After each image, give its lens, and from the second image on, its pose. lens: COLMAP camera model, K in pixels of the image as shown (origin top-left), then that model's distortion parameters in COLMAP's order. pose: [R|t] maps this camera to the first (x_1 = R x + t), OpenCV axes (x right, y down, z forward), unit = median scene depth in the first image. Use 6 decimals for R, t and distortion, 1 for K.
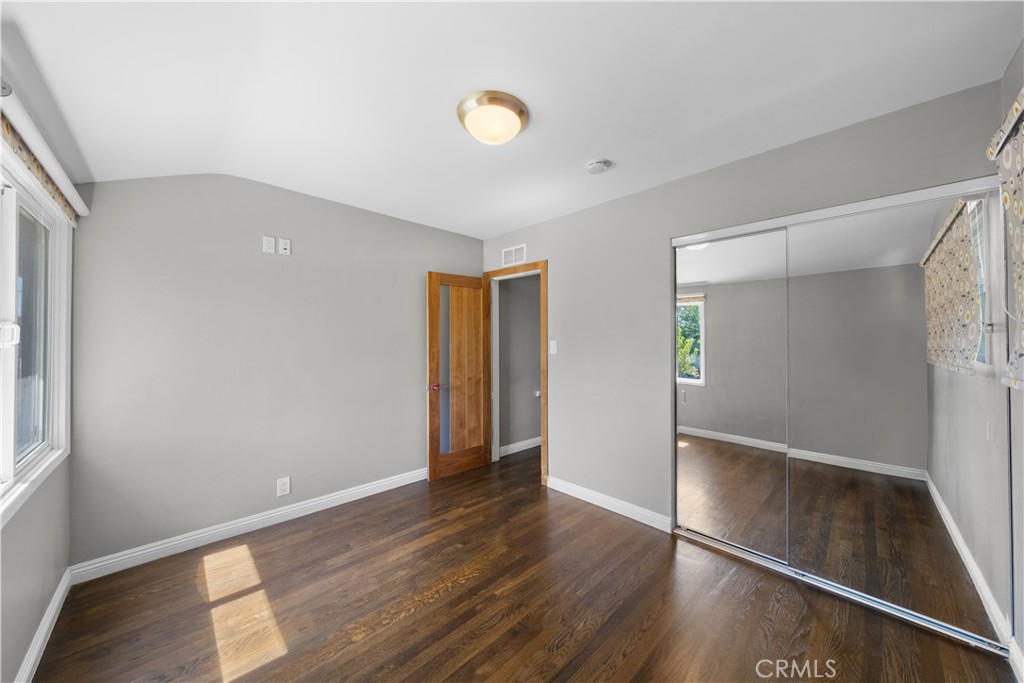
lens RADIAL K [[352.2, 0, 510.5], [0, 352.2, 345.5], [0, 0, 1]] dist [-0.001343, -0.000134]
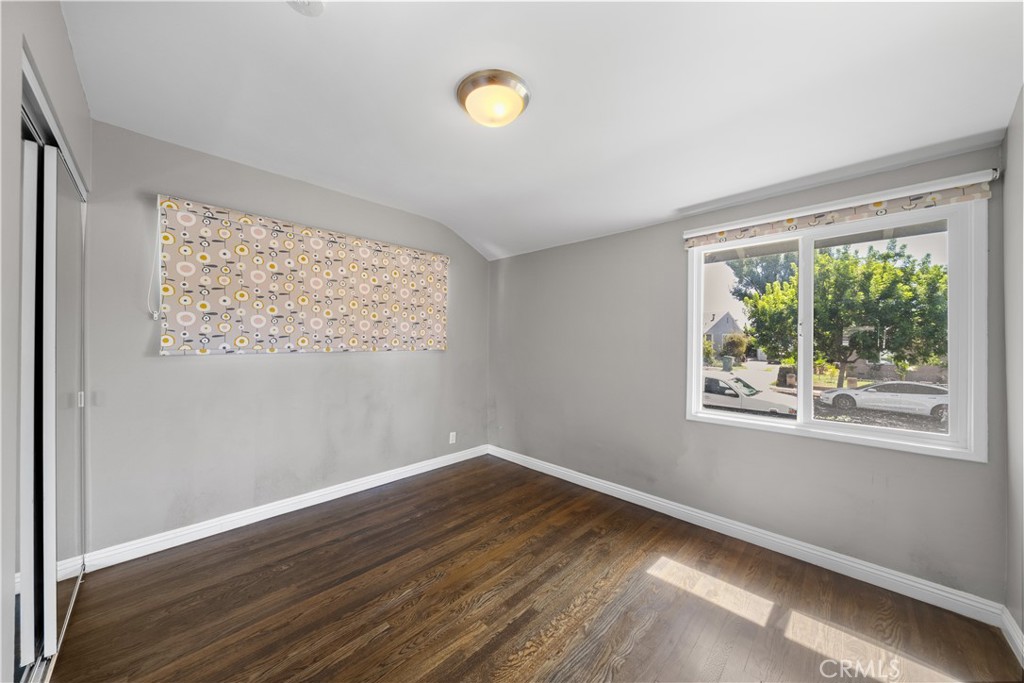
lens RADIAL K [[348.7, 0, 512.0], [0, 348.7, 341.5], [0, 0, 1]] dist [-0.000416, -0.000024]
pose [[-0.999168, -0.004541, -0.040524, -0.071774], [-0.004282, 0.999970, -0.006476, 0.027004], [0.040552, -0.006297, -0.999158, 1.929880]]
